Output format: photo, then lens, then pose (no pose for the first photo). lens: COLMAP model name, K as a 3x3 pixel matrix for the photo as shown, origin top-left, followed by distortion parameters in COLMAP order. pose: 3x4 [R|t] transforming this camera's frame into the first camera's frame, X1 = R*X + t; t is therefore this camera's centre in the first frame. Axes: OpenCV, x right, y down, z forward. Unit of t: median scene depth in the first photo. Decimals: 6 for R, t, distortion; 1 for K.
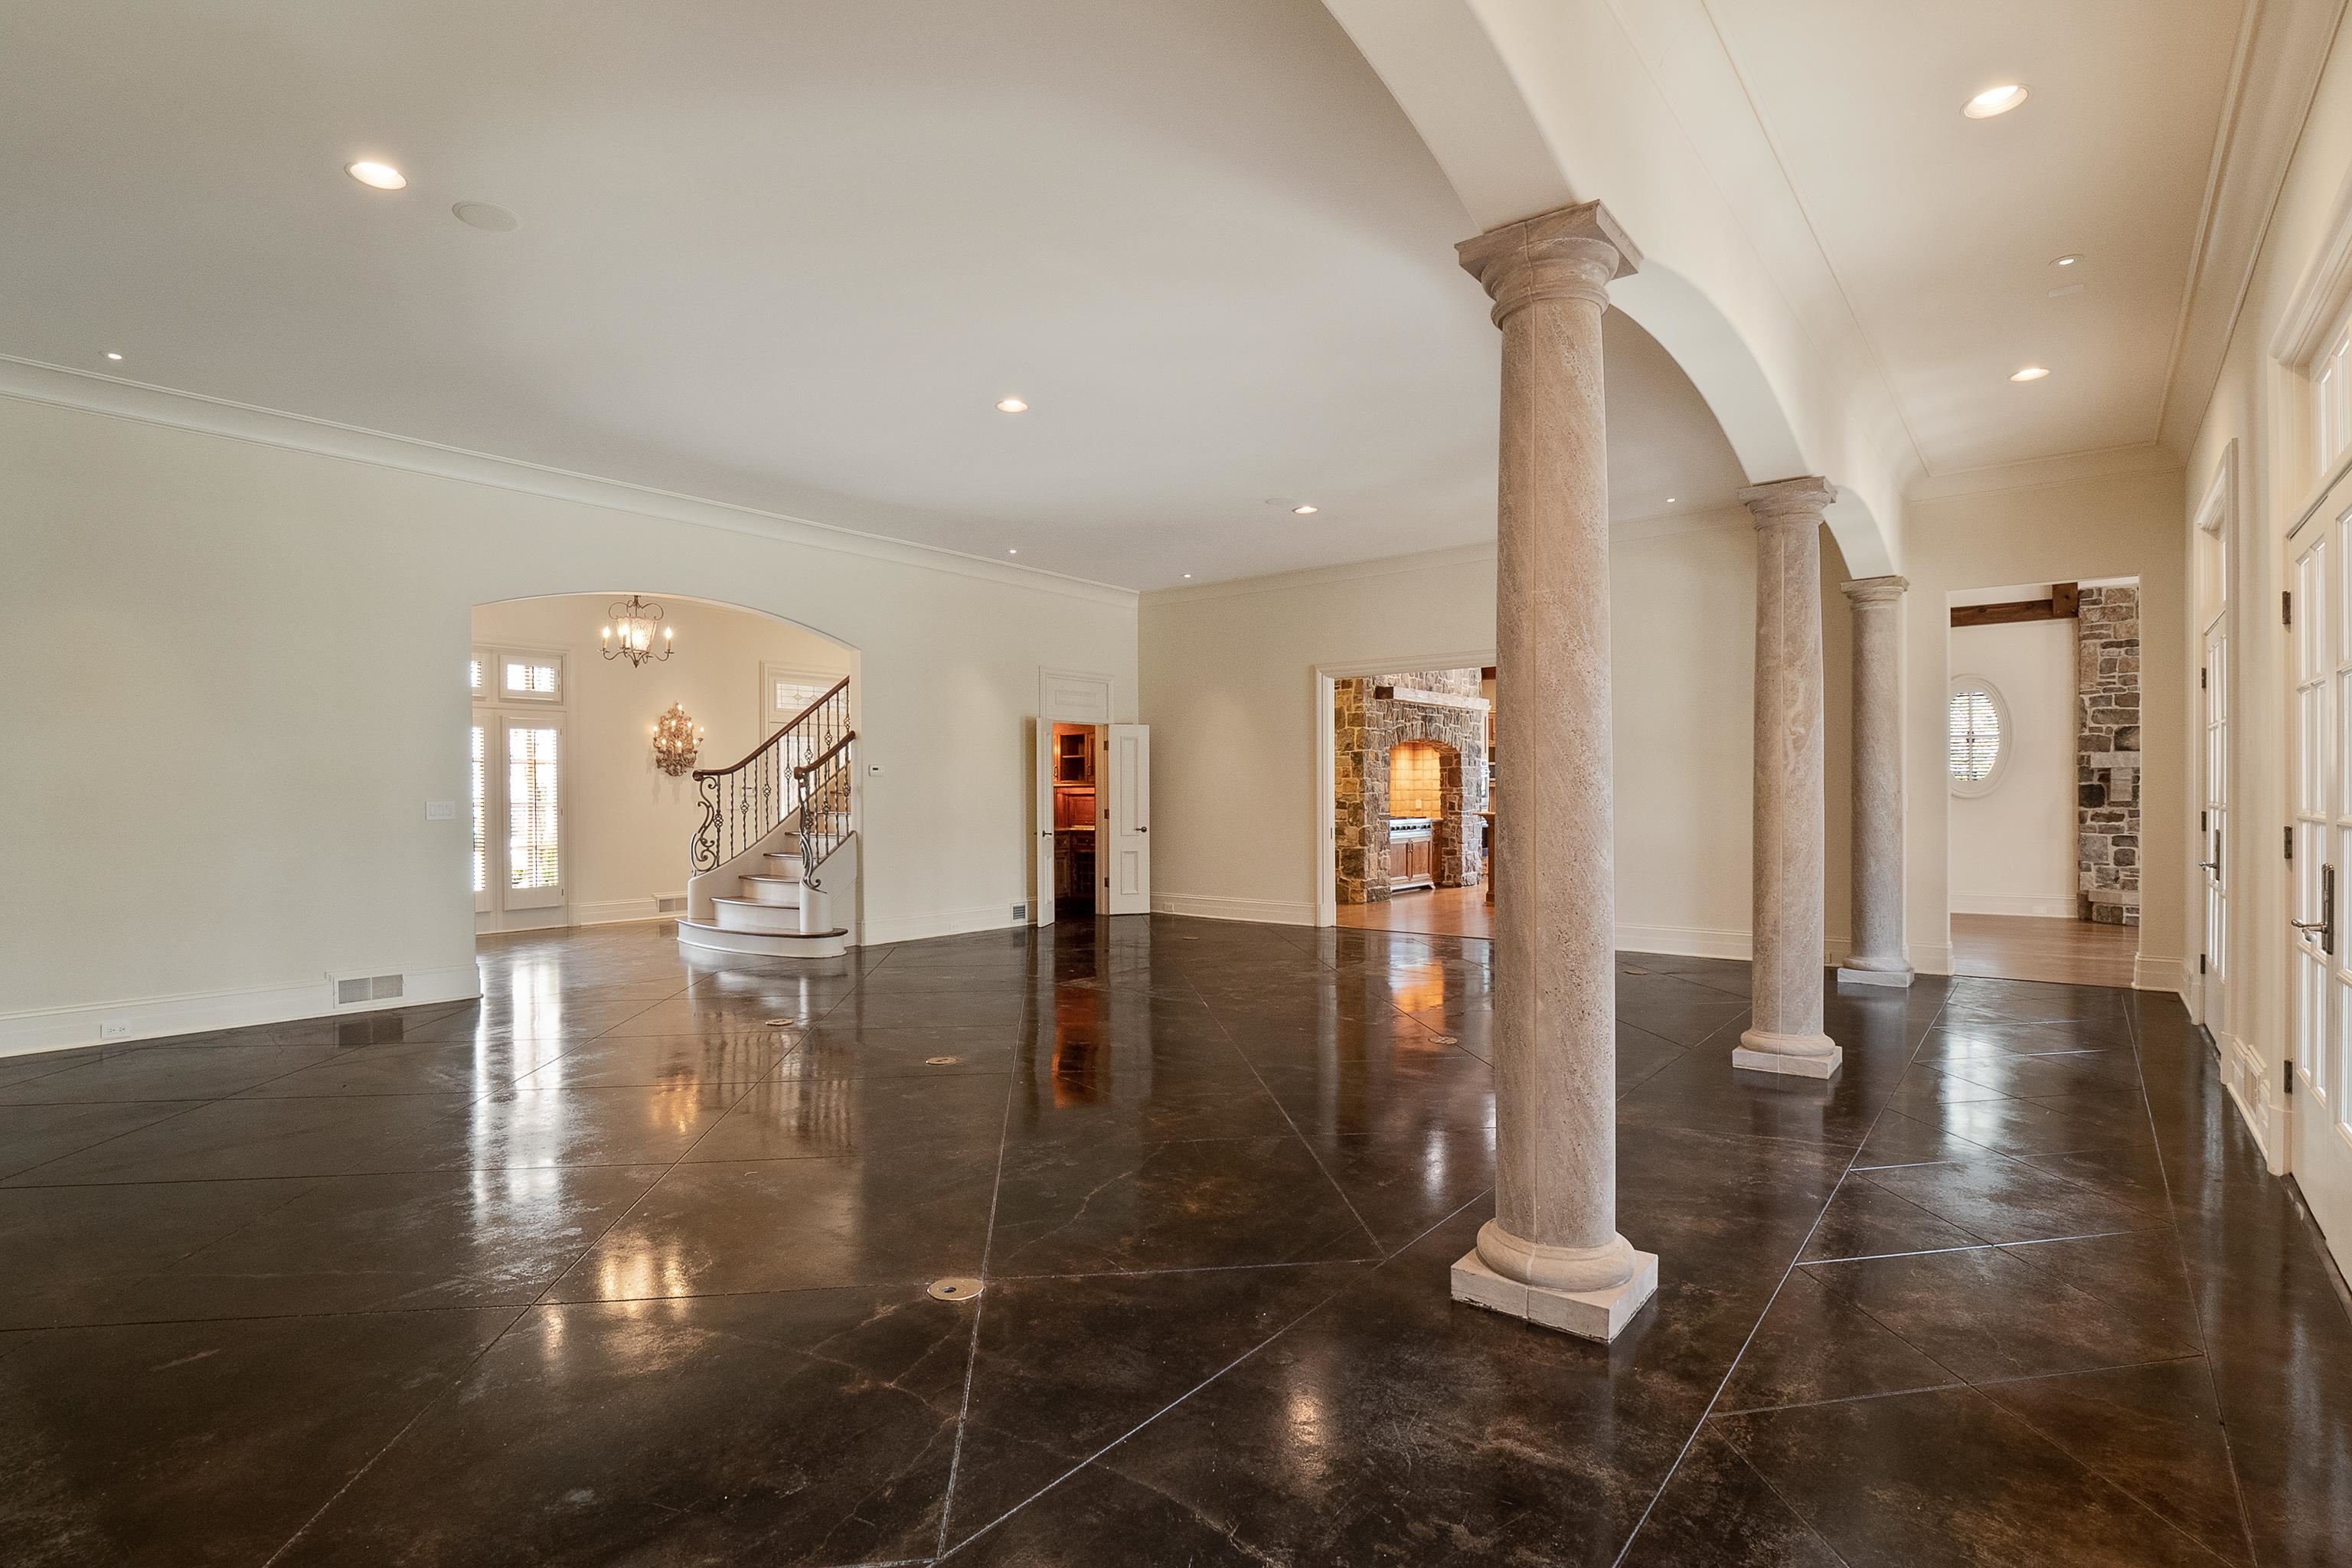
lens RADIAL K [[1128.9, 0, 1221.4], [0, 1128.9, 807.3], [0, 0, 1]] dist [-0.013071, -0.000233]
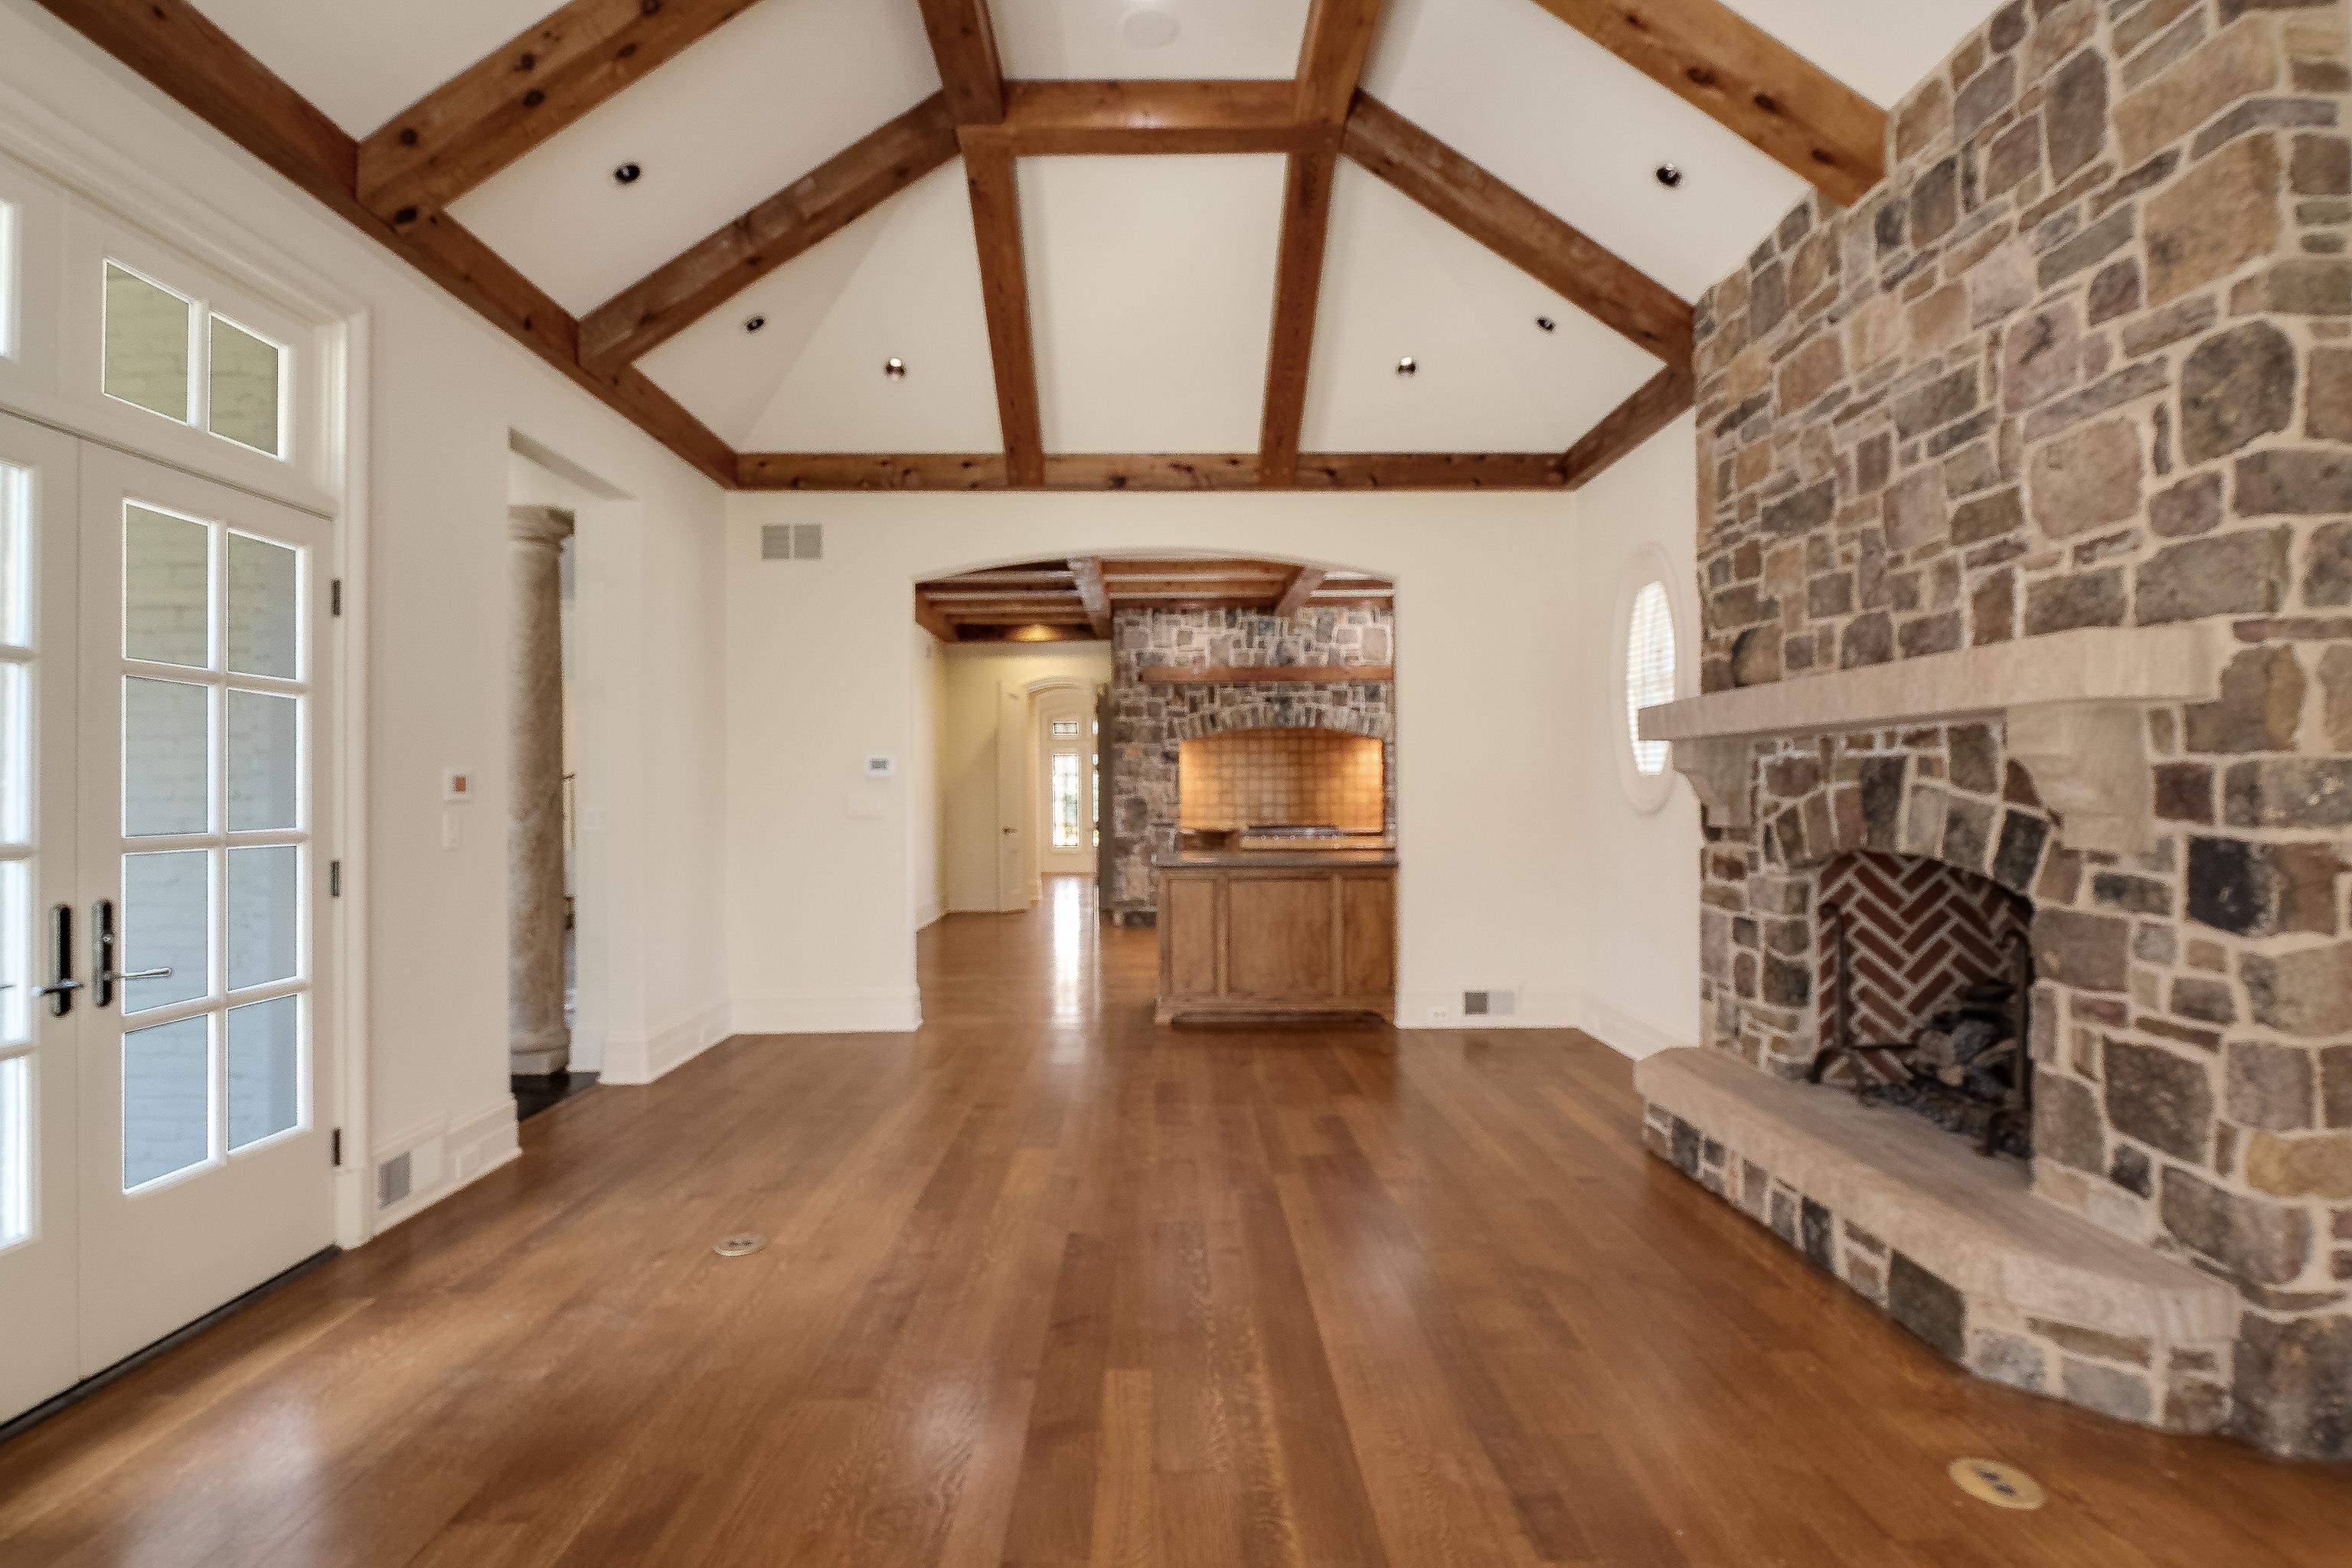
lens RADIAL K [[1128.9, 0, 1181.3], [0, 1128.9, 783.4], [0, 0, 1]] dist [-0.013071, -0.000233]
pose [[0.618019, -0.004885, -0.786148, 0.982848], [-0.008337, 0.999884, -0.012767, -0.013610], [0.786119, 0.014445, 0.617906, 0.609383]]
